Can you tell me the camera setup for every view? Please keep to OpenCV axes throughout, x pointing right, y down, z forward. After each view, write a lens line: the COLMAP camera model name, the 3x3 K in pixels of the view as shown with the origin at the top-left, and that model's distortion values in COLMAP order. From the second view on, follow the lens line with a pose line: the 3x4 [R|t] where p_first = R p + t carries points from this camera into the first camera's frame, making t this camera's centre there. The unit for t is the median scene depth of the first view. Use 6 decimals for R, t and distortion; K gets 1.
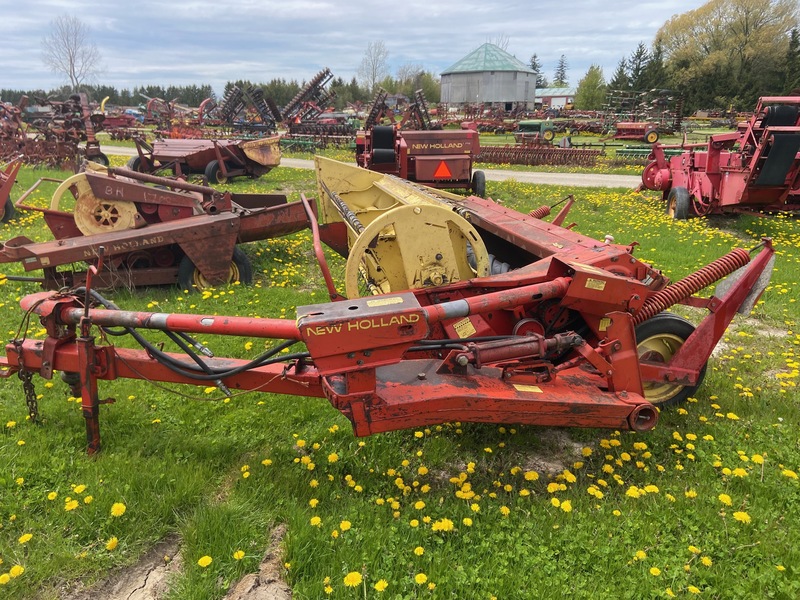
lens RADIAL K [[607.8, 0, 402.9], [0, 607.8, 302.4], [0, 0, 1]] dist [0.069104, -0.078814]
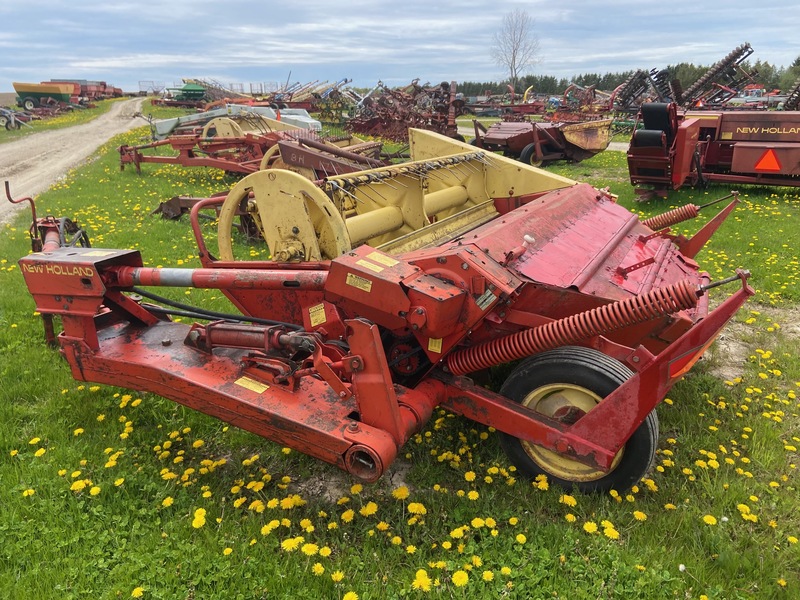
lens RADIAL K [[607.8, 0, 401.4], [0, 607.8, 304.0], [0, 0, 1]] dist [0.069104, -0.078814]
pose [[0.787961, 0.186558, -0.586783, 0.147766], [-0.174482, 0.981584, 0.077775, -0.013031], [0.590487, 0.041099, 0.806000, 0.072593]]
